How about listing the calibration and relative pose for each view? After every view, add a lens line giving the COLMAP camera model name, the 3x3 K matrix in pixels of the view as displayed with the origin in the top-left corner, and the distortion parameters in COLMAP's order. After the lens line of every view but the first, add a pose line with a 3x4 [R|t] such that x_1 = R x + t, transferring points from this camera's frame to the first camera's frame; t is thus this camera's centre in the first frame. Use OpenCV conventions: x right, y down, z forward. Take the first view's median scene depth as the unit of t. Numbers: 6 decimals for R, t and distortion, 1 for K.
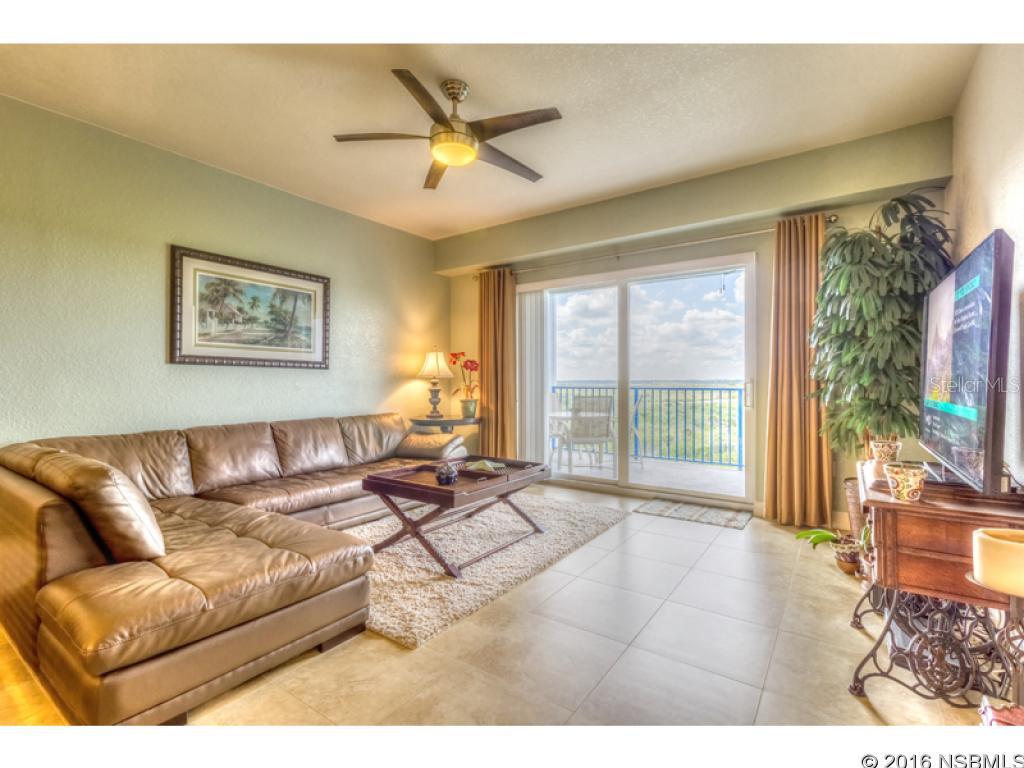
lens RADIAL K [[476.2, 0, 511.9], [0, 476.2, 383.6], [0, 0, 1]] dist [0.000282, 0.001957]
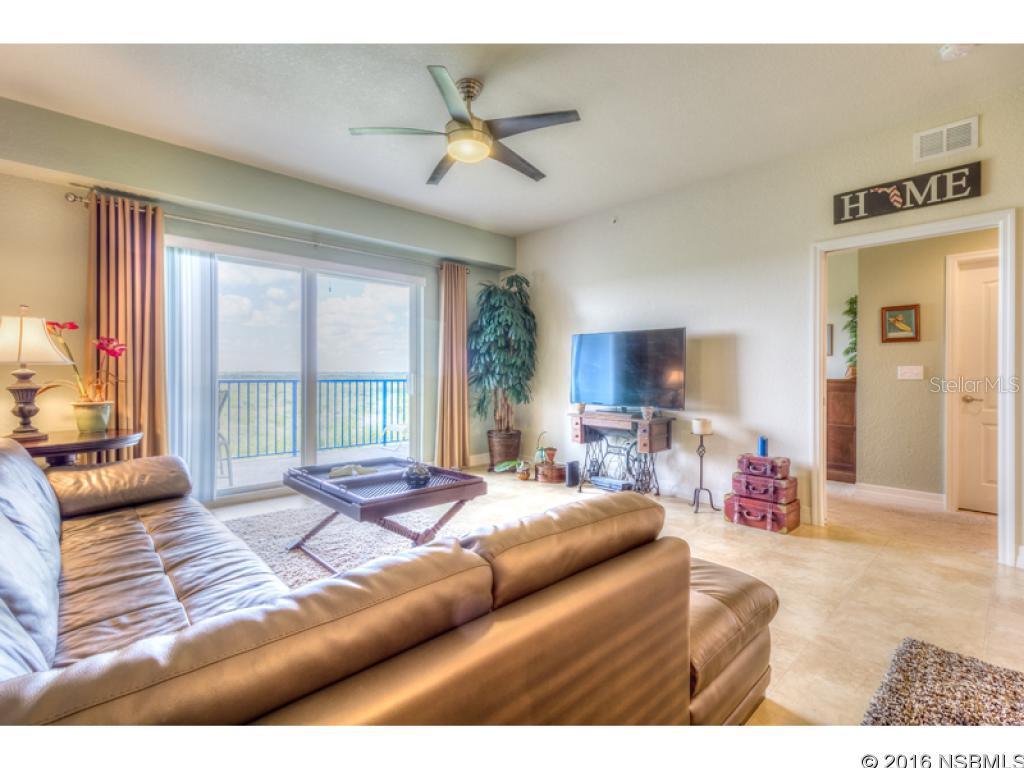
lens RADIAL K [[476.2, 0, 511.8], [0, 476.2, 376.5], [0, 0, 1]] dist [0.000282, 0.001957]
pose [[0.215529, -0.006472, 0.976476, -0.573823], [0.008457, 0.999953, 0.004761, 0.001131], [-0.976461, 0.007232, 0.215573, 0.356810]]
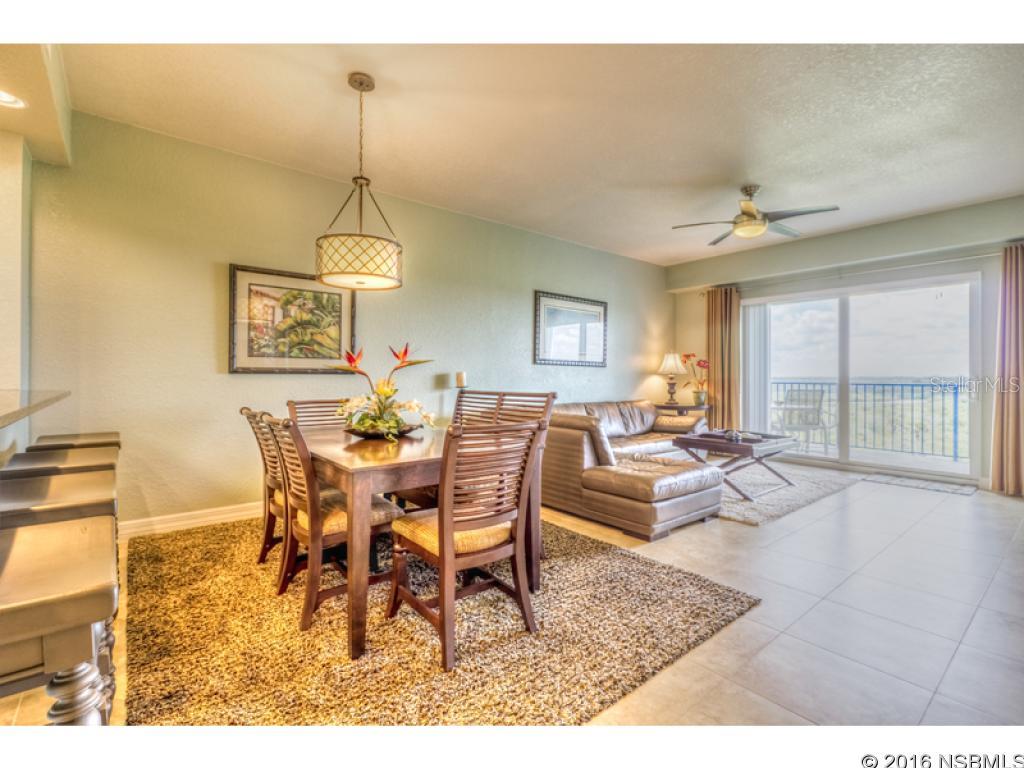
lens RADIAL K [[476.2, 0, 512.4], [0, 476.2, 375.2], [0, 0, 1]] dist [0.000282, 0.001957]
pose [[0.962410, 0.004875, -0.271556, -0.230255], [-0.007025, 0.999951, -0.006945, 0.004400], [0.271509, 0.008592, 0.962397, -0.370209]]
